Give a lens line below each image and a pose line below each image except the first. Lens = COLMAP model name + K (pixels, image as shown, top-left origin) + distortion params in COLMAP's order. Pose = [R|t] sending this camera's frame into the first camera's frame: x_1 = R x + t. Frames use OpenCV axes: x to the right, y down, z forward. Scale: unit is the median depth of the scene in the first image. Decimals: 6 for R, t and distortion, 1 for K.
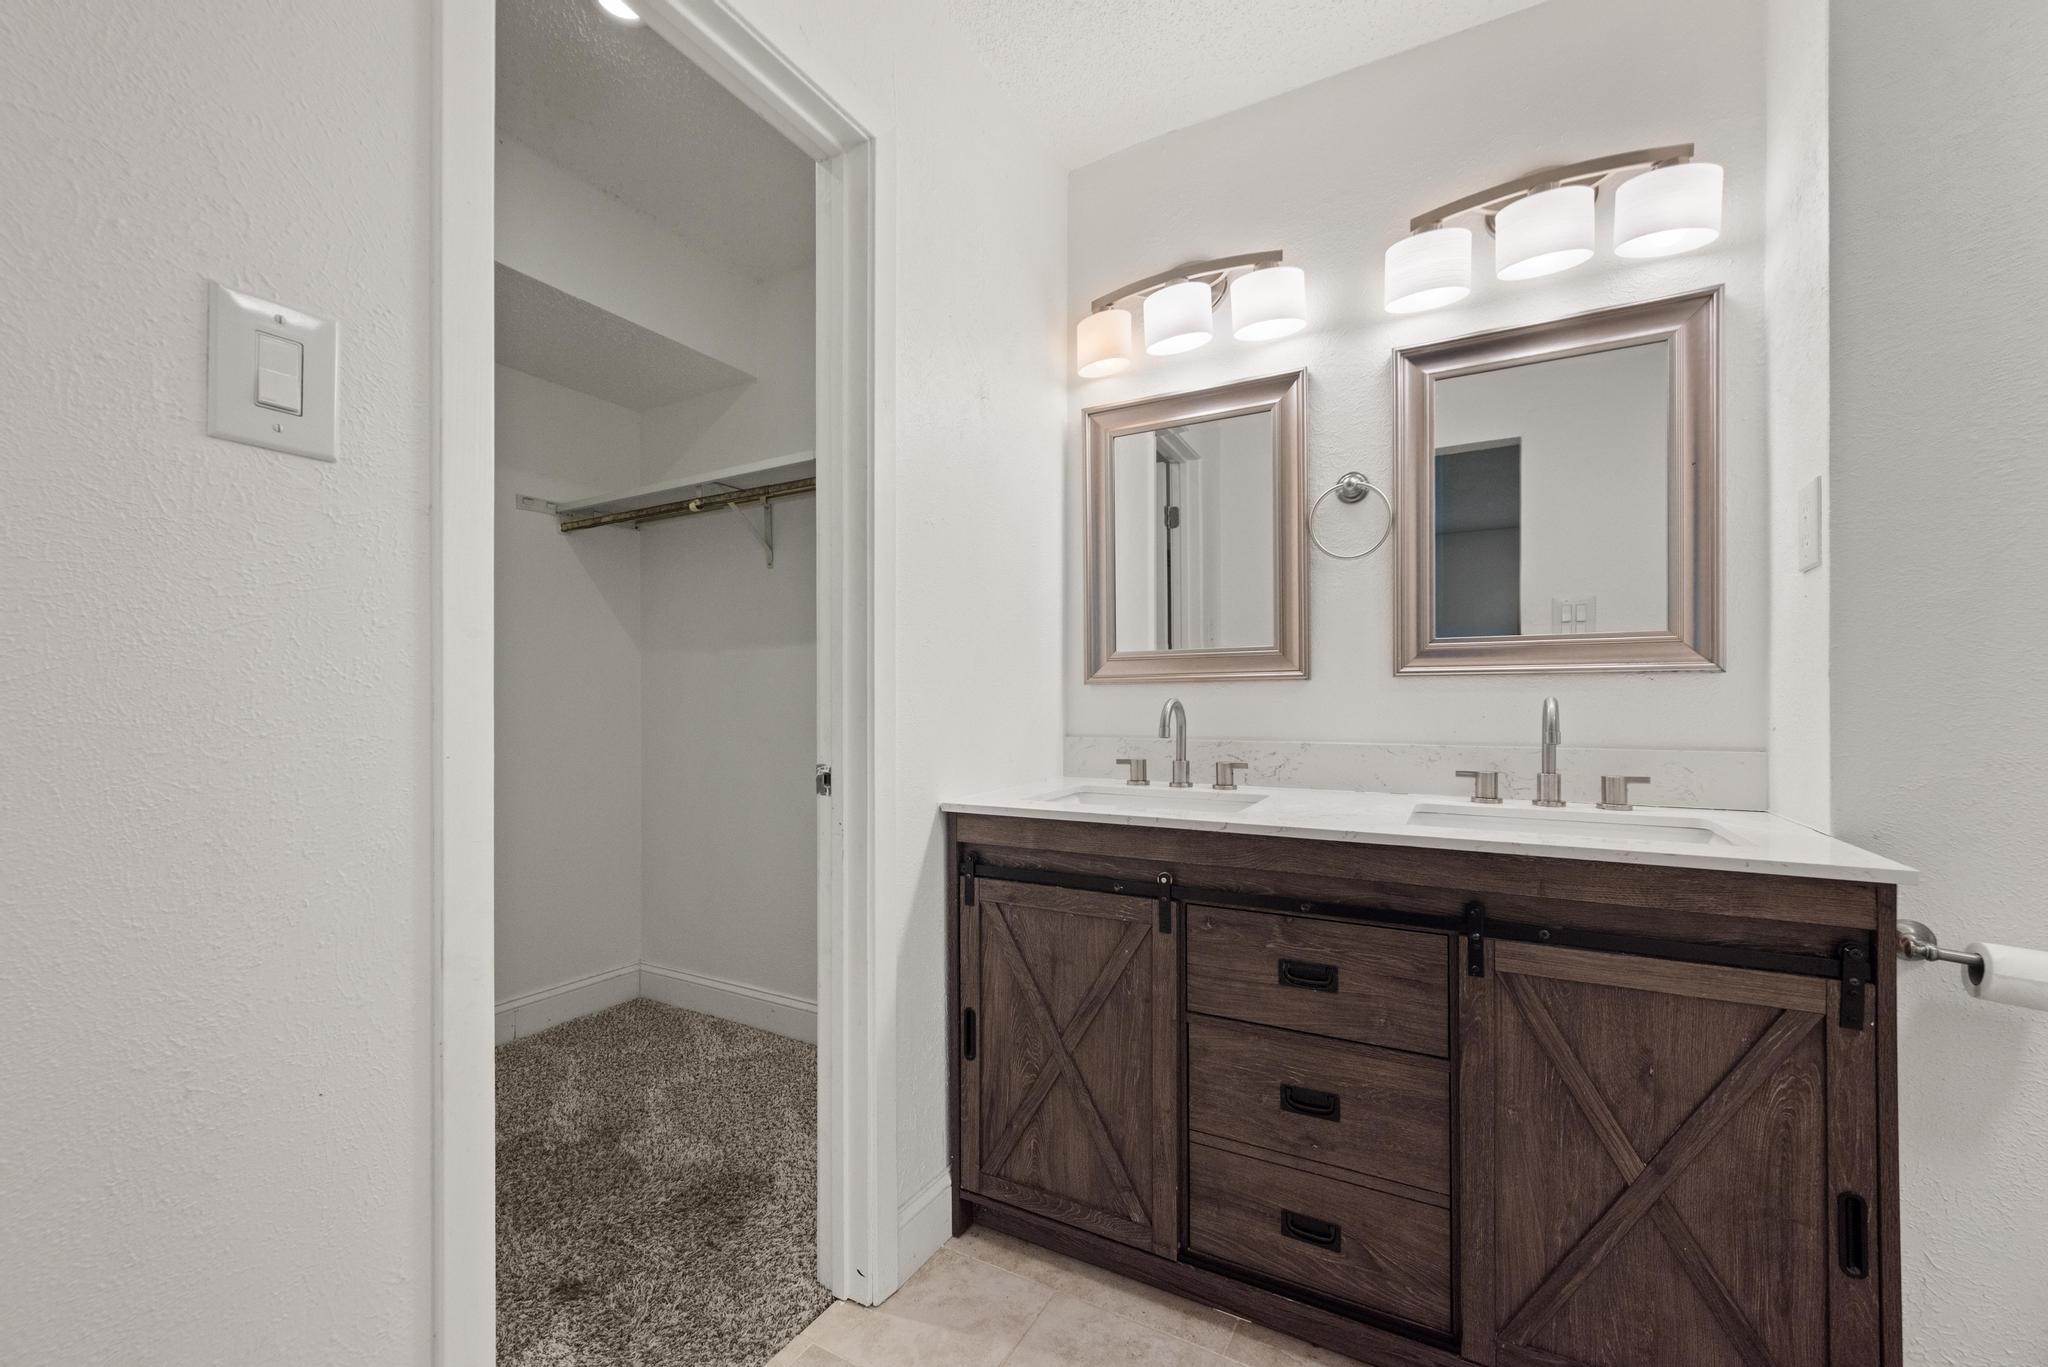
lens RADIAL K [[817.7, 0, 1022.7], [0, 817.7, 701.6], [0, 0, 1]] dist [-0.000584, -0.000061]
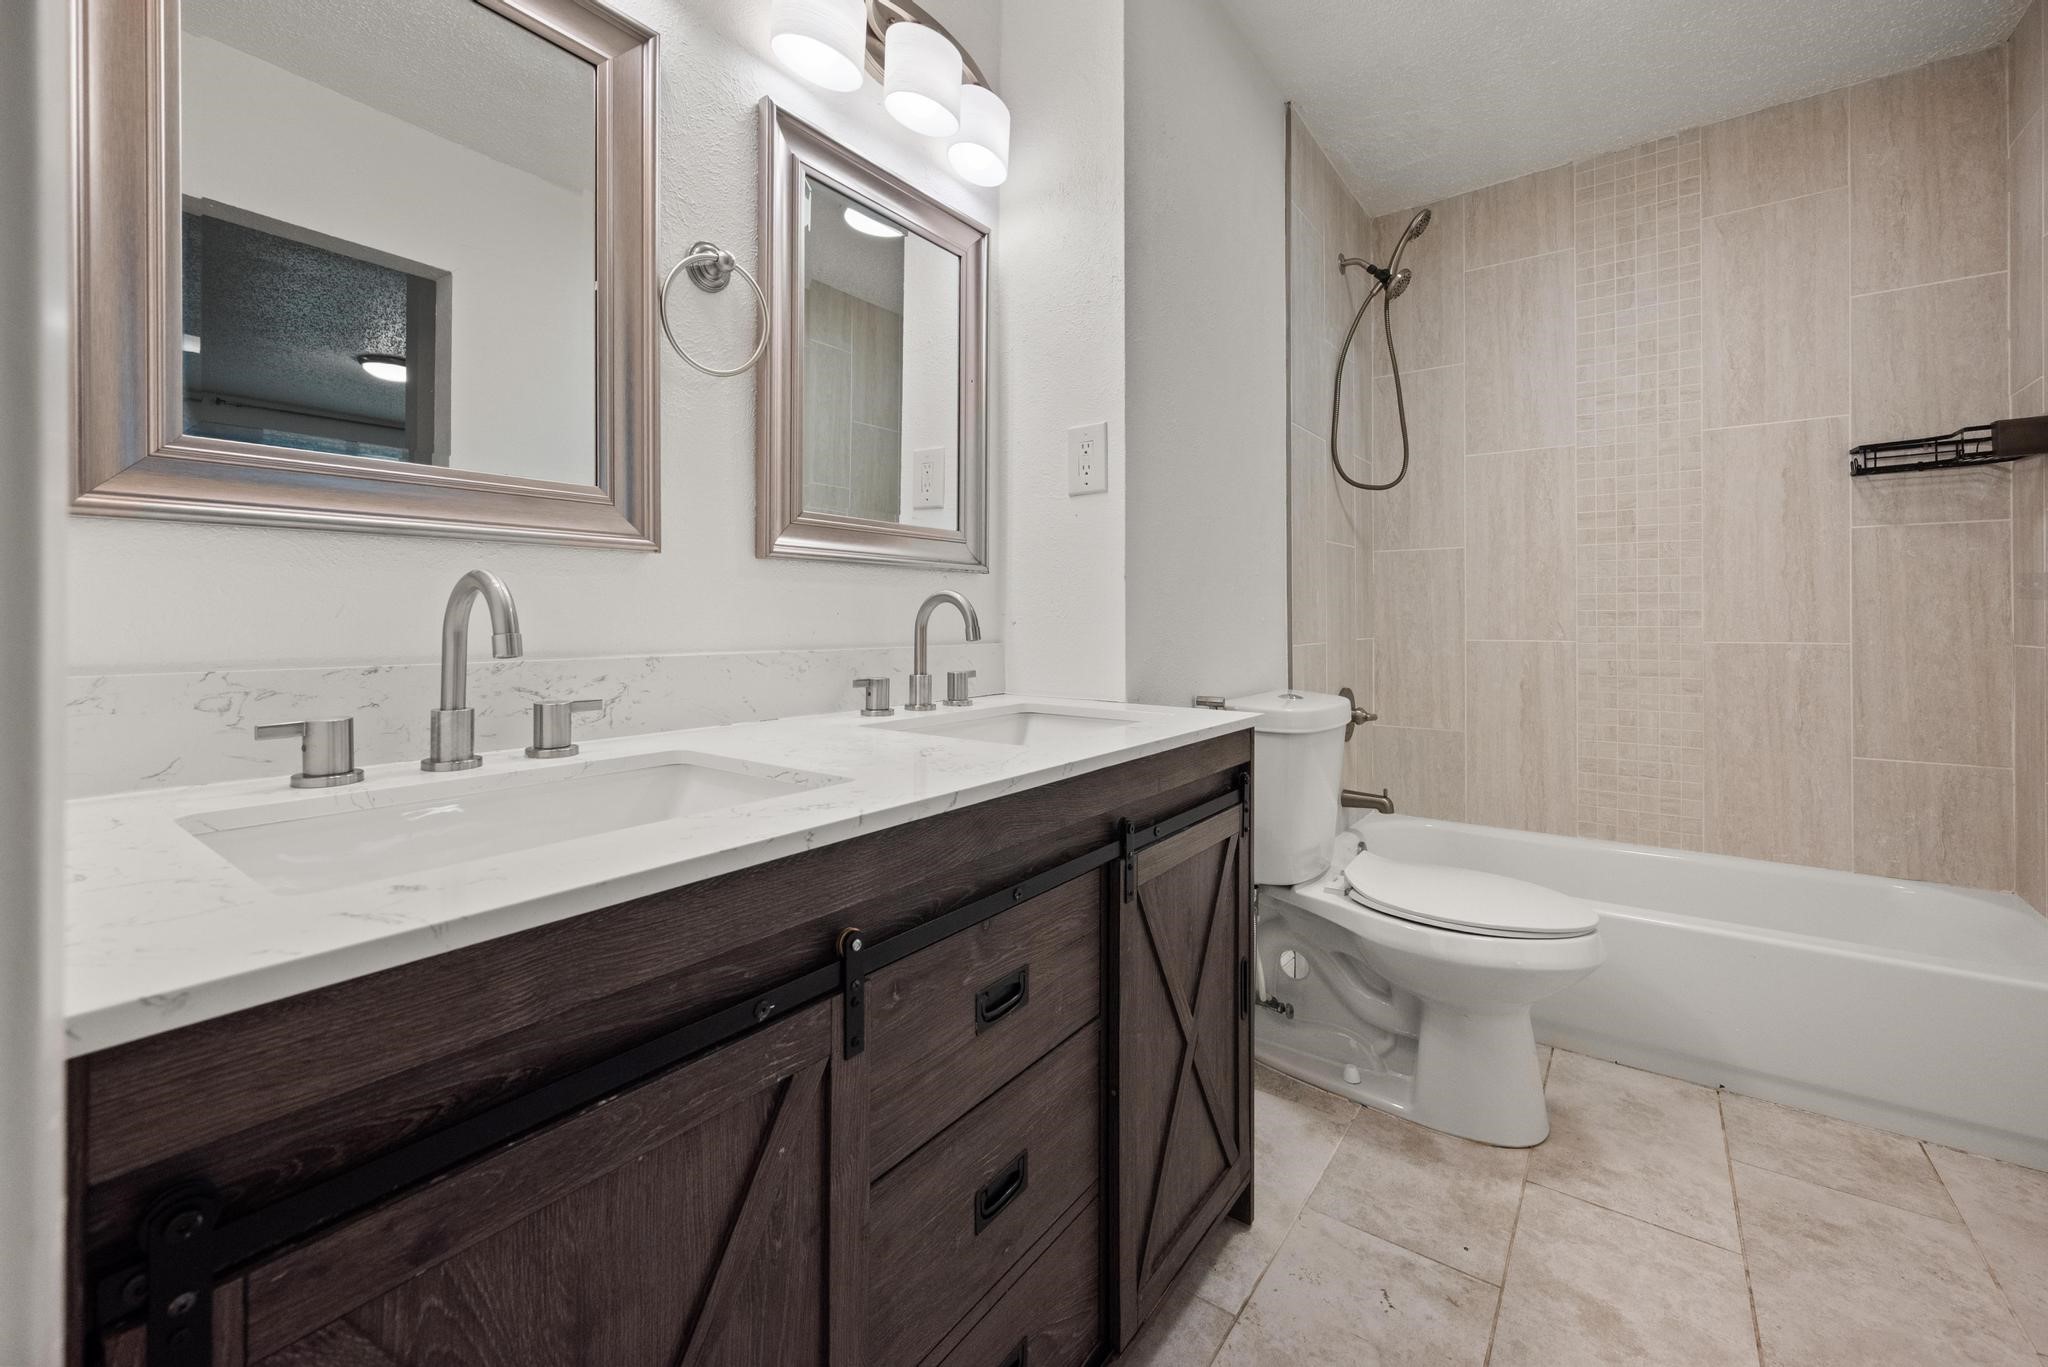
lens RADIAL K [[841.3, 0, 1024.5], [0, 841.3, 616.3], [0, 0, 1]] dist [0.000180, 0.000037]
pose [[0.128747, 0.004332, 0.991668, -0.300950], [-0.002595, 0.999989, -0.004031, 0.029141], [-0.991674, -0.002054, 0.128756, 0.842376]]
